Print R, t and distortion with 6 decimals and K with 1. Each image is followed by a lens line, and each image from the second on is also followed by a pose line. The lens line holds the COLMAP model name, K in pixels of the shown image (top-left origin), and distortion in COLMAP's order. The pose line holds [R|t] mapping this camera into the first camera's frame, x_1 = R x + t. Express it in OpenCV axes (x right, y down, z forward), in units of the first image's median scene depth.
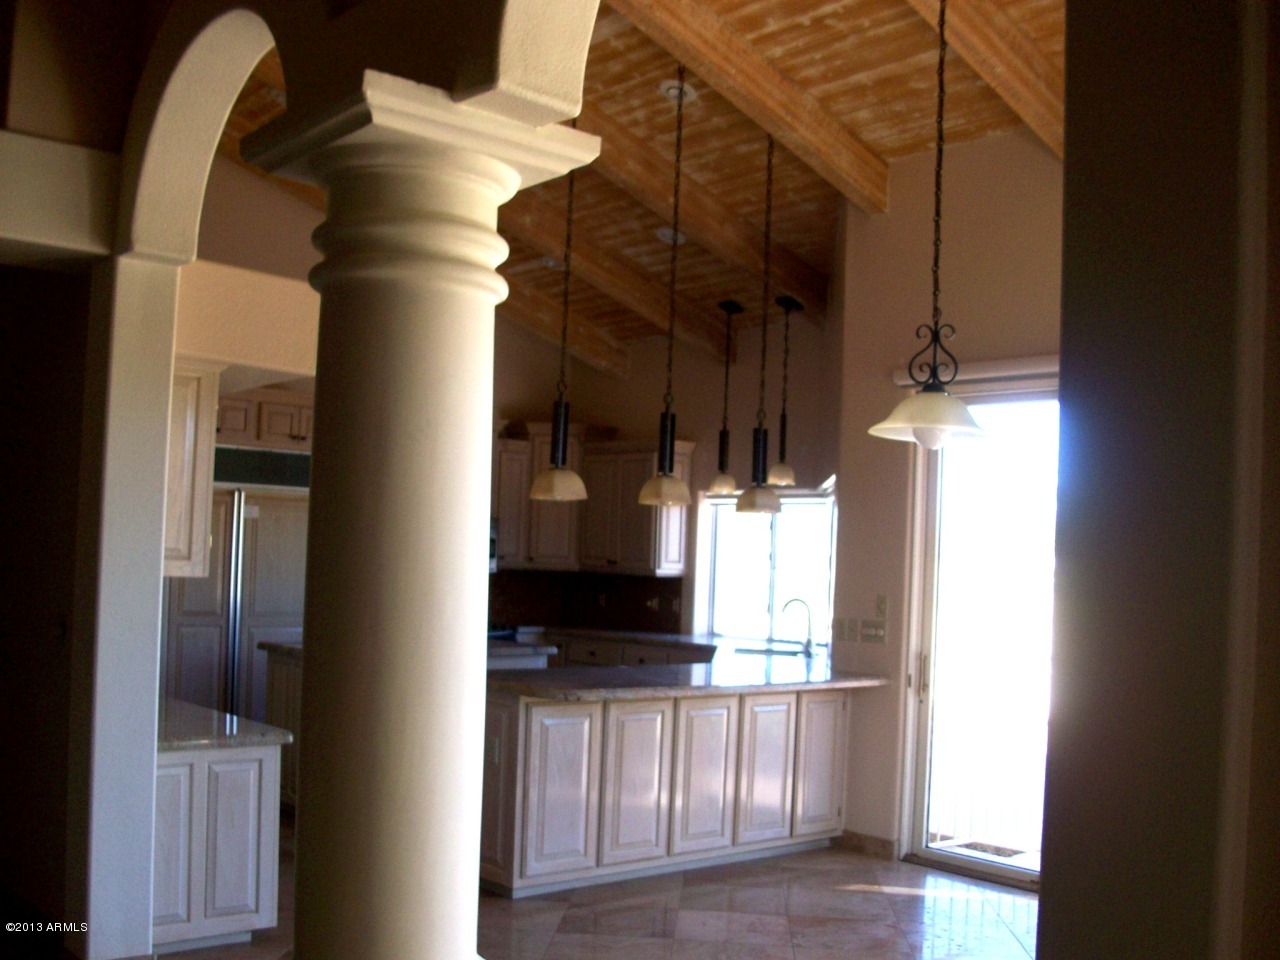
lens RADIAL K [[1309.1, 0, 623.8], [0, 1309.1, 531.8], [0, 0, 1]] dist [-0.138608, 0.070788]
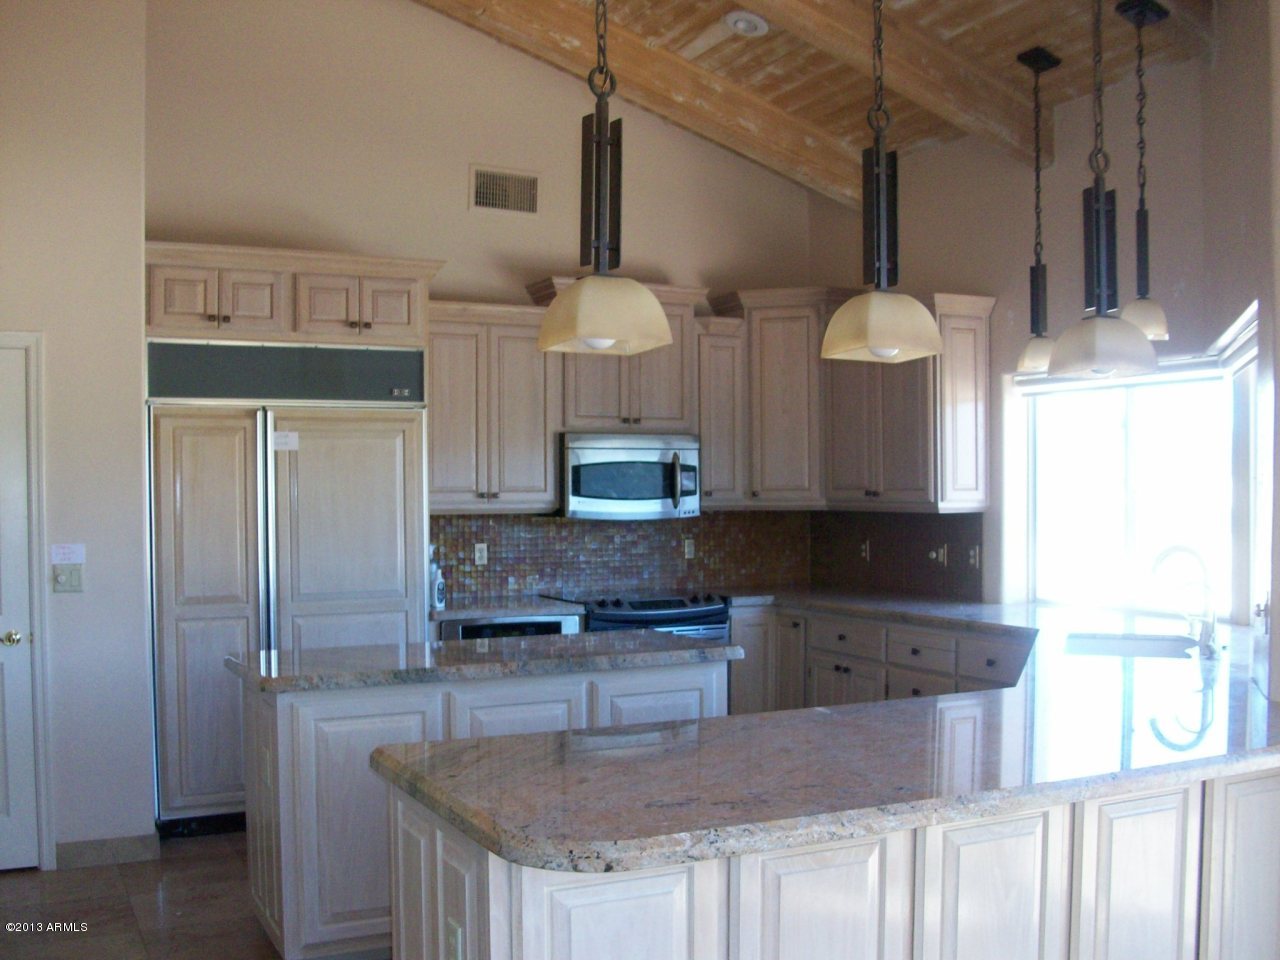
lens RADIAL K [[1309.1, 0, 623.8], [0, 1309.1, 531.8], [0, 0, 1]] dist [-0.138608, 0.070788]
pose [[0.966739, -0.035933, -0.253227, 0.037983], [0.047977, 0.997984, 0.041547, 0.010309], [0.251224, -0.052314, 0.966514, 0.376036]]
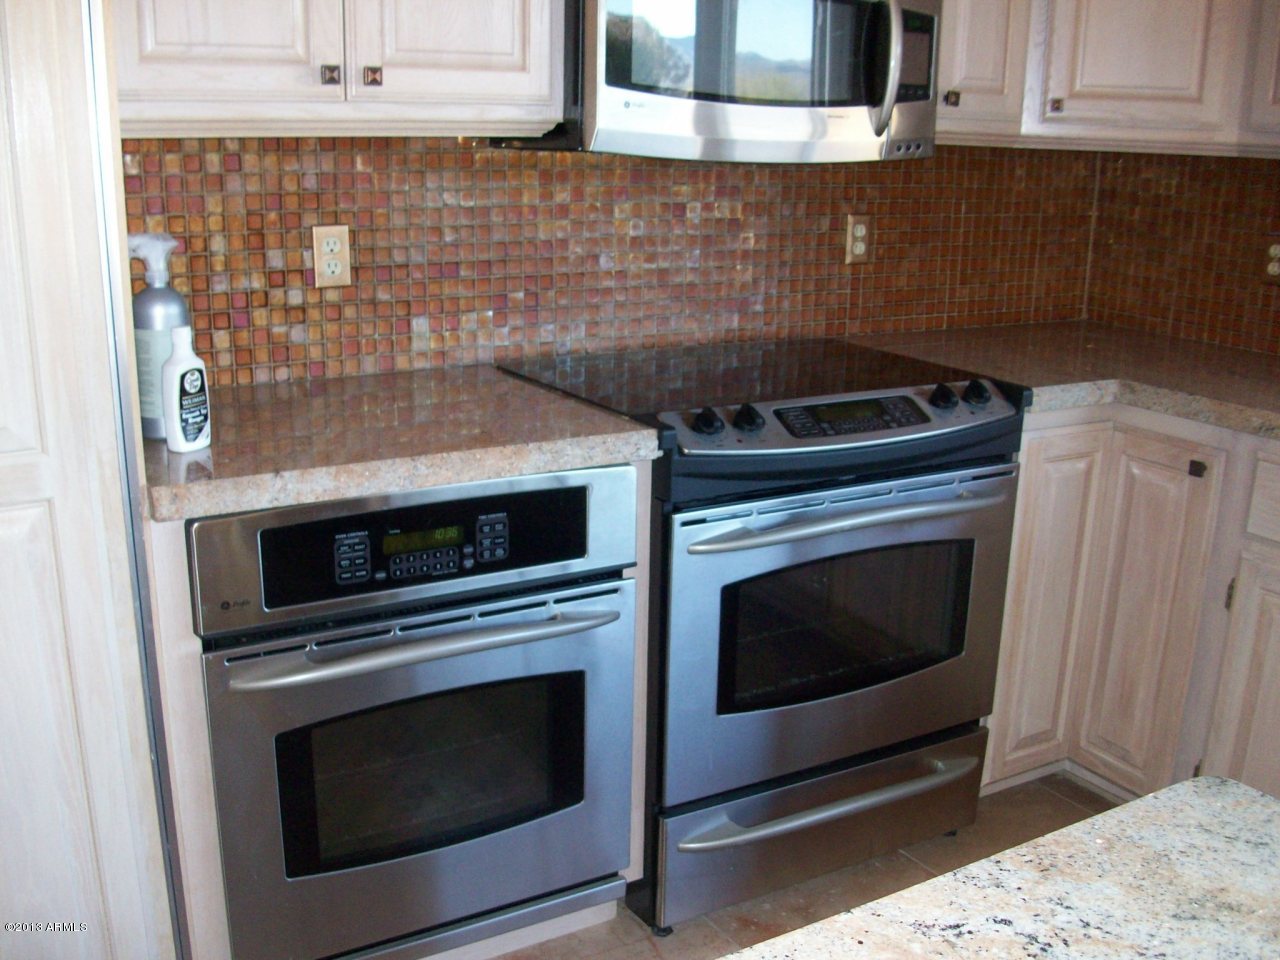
lens RADIAL K [[1309.1, 0, 623.8], [0, 1309.1, 531.8], [0, 0, 1]] dist [-0.138608, 0.070788]
pose [[0.984807, 0.027718, -0.171424, -0.122838], [0.026815, 0.951064, 0.307827, 0.024159], [0.171567, -0.307748, 0.935872, 0.815507]]
